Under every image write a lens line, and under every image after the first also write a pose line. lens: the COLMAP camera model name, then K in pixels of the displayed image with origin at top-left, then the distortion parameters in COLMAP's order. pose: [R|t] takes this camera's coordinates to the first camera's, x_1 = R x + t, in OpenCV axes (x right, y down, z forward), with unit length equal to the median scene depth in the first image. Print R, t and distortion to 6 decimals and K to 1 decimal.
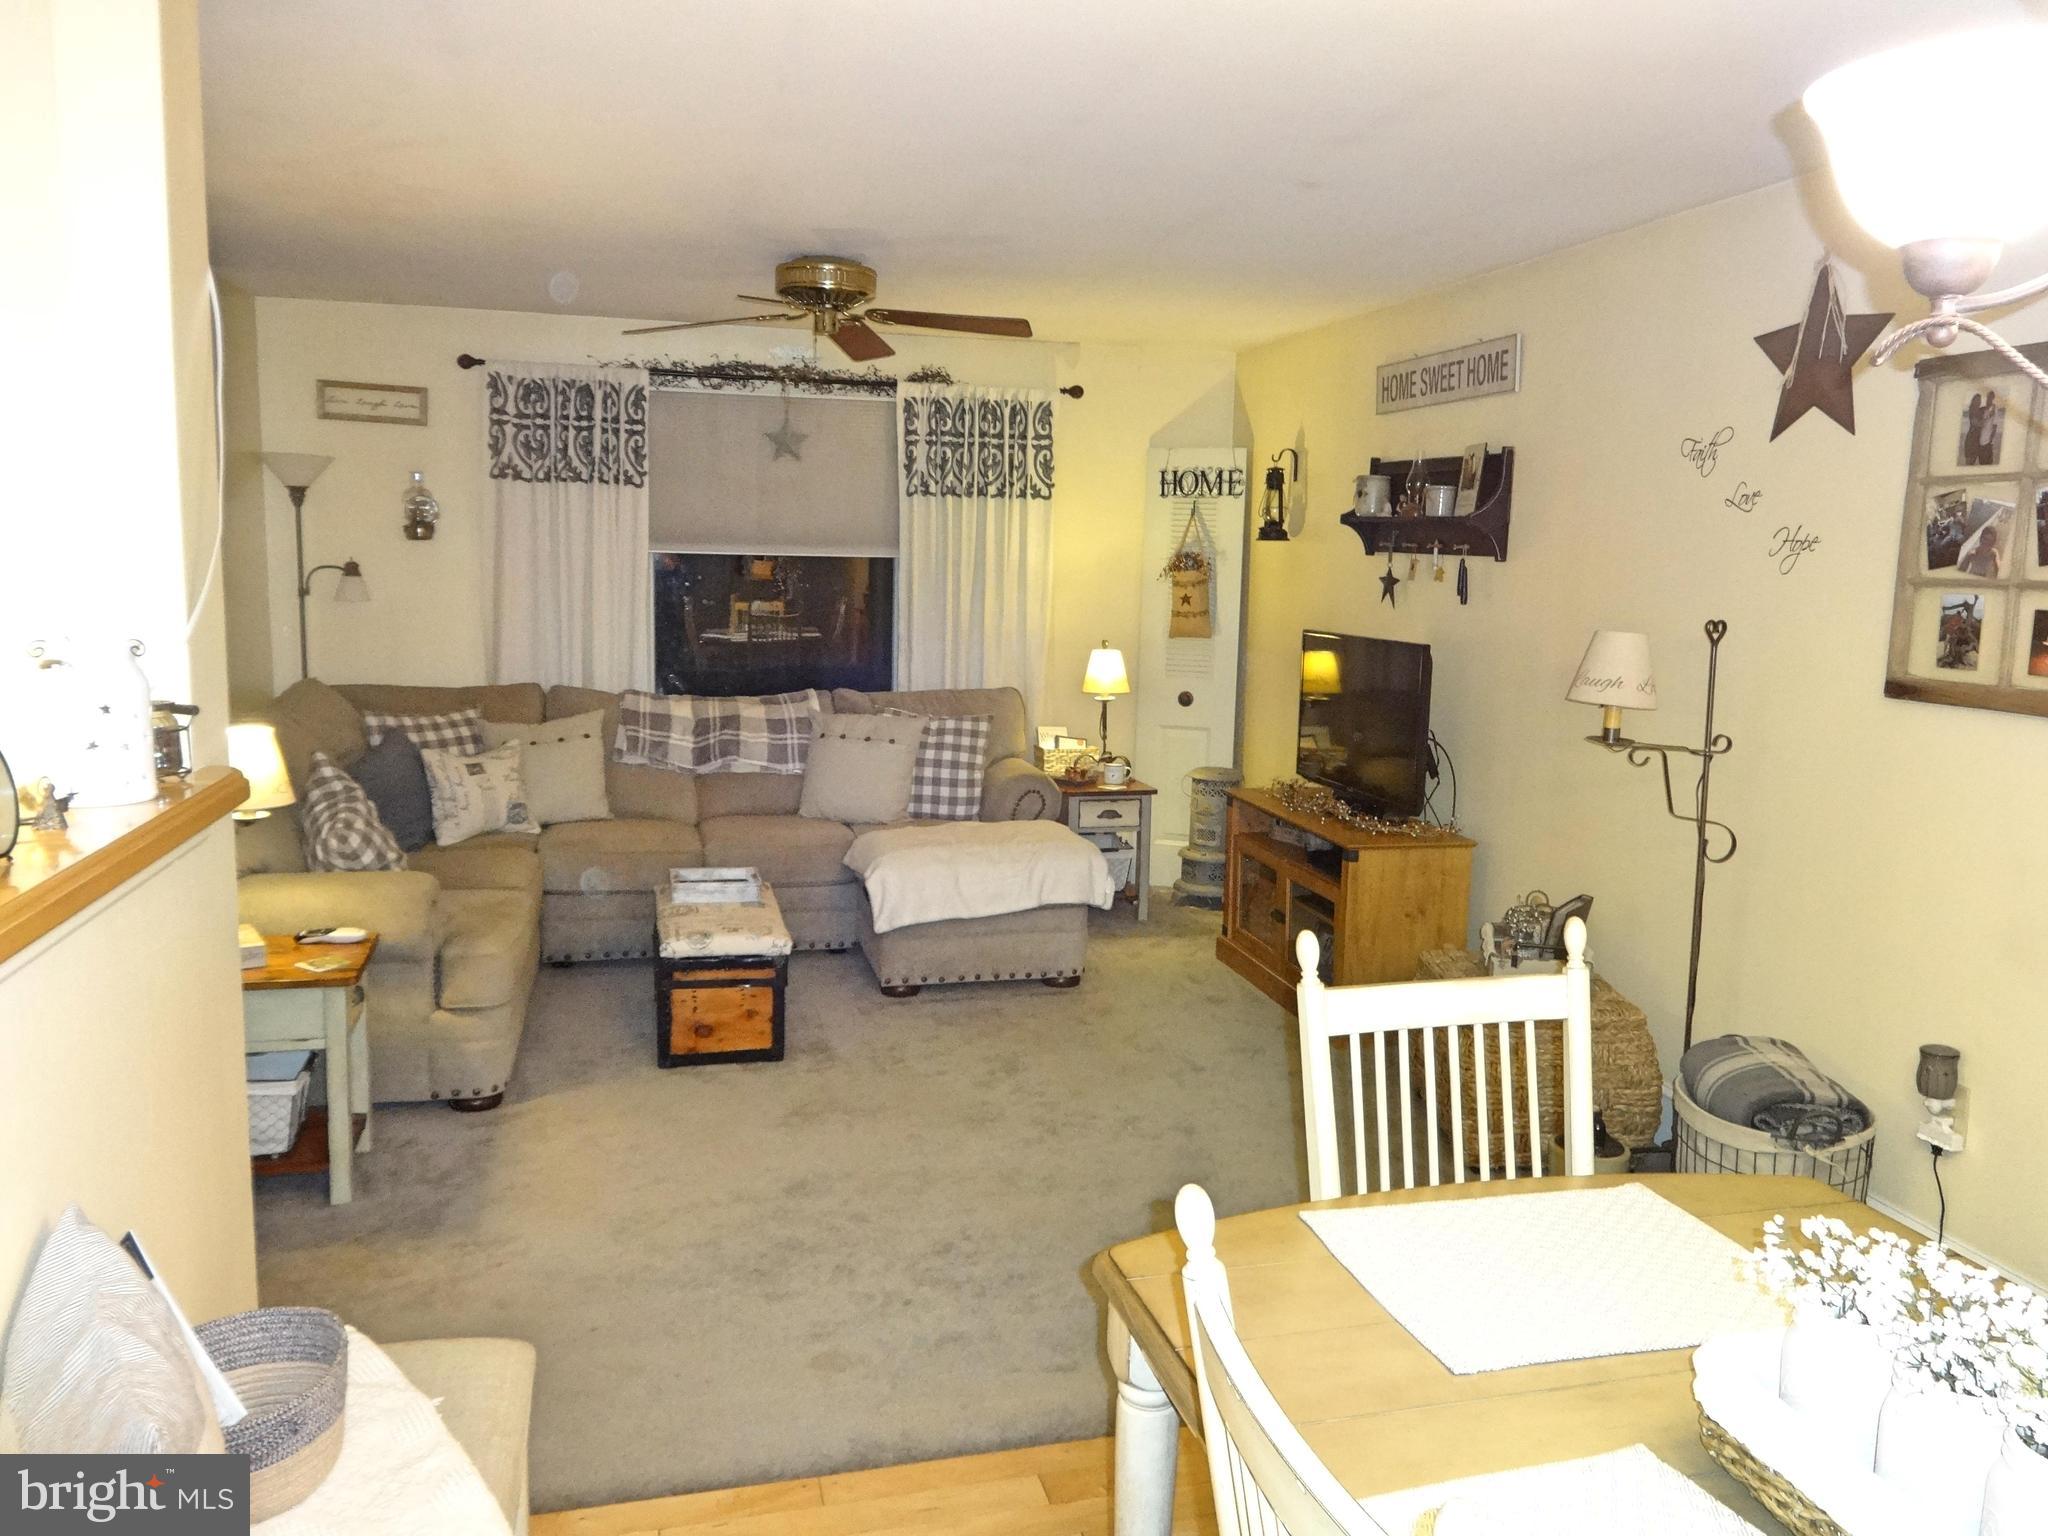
lens RADIAL K [[1536.7, 0, 1028.6], [0, 1536.7, 755.5], [0, 0, 1]] dist [-0.005681, 0.006516]
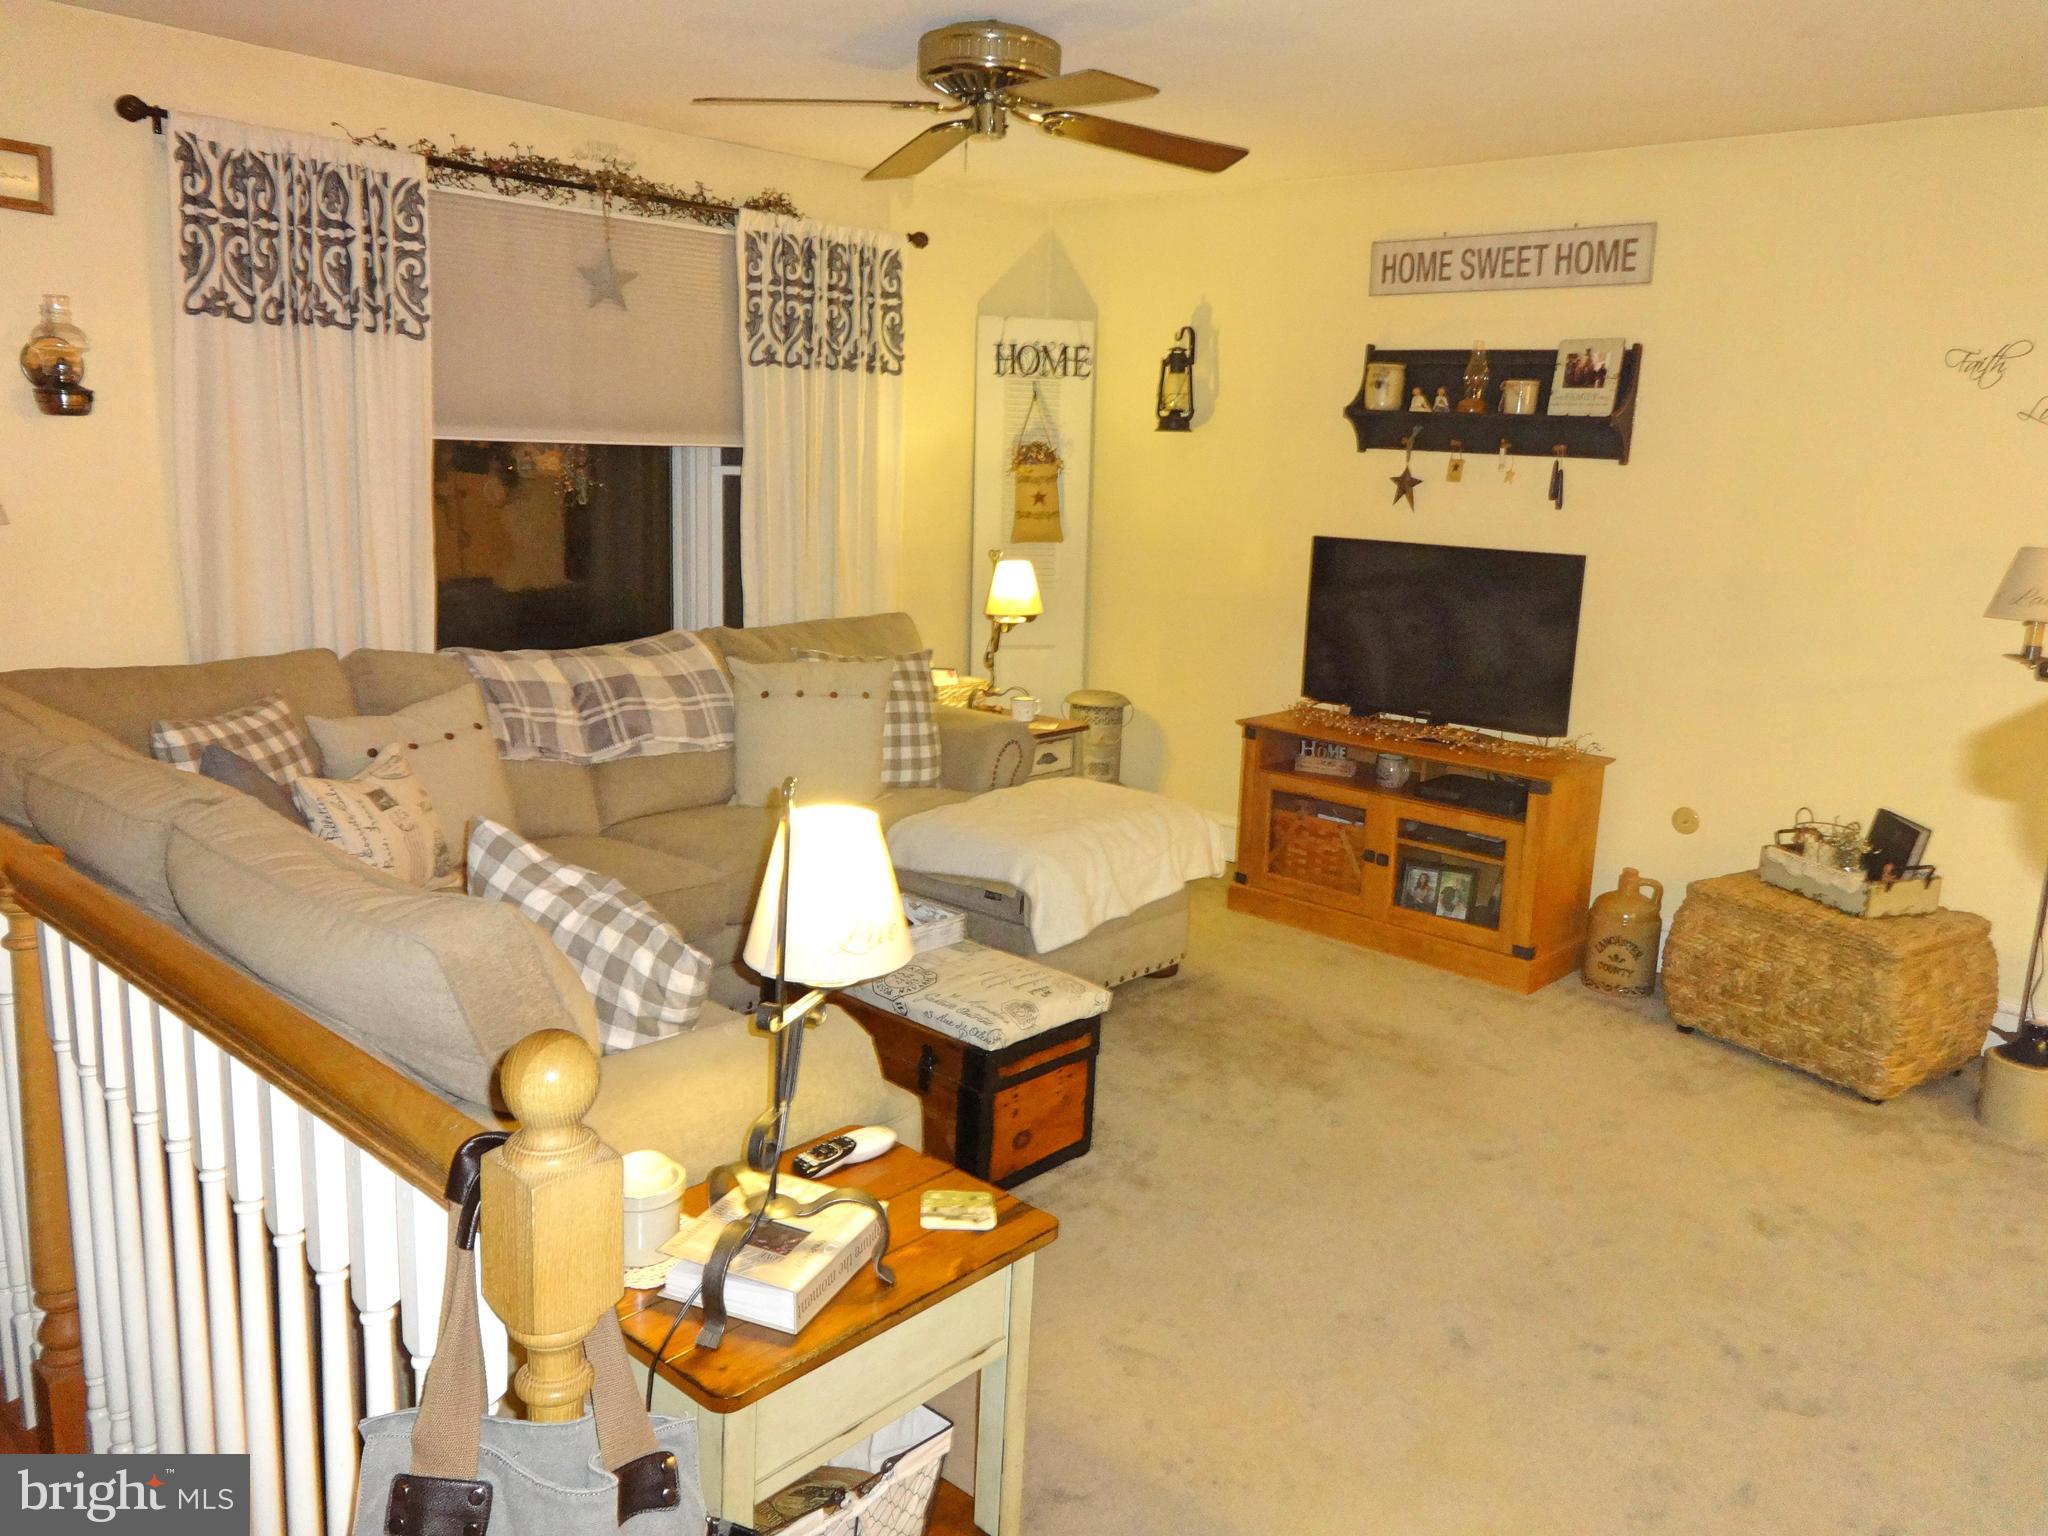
lens RADIAL K [[1546.9, 0, 1023.7], [0, 1546.9, 751.3], [0, 0, 1]] dist [0.007314, -0.001993]
pose [[0.836585, -0.100562, 0.538528, -0.417633], [0.056929, 0.993644, 0.097111, -0.049230], [-0.544871, -0.050584, 0.836993, 0.297343]]
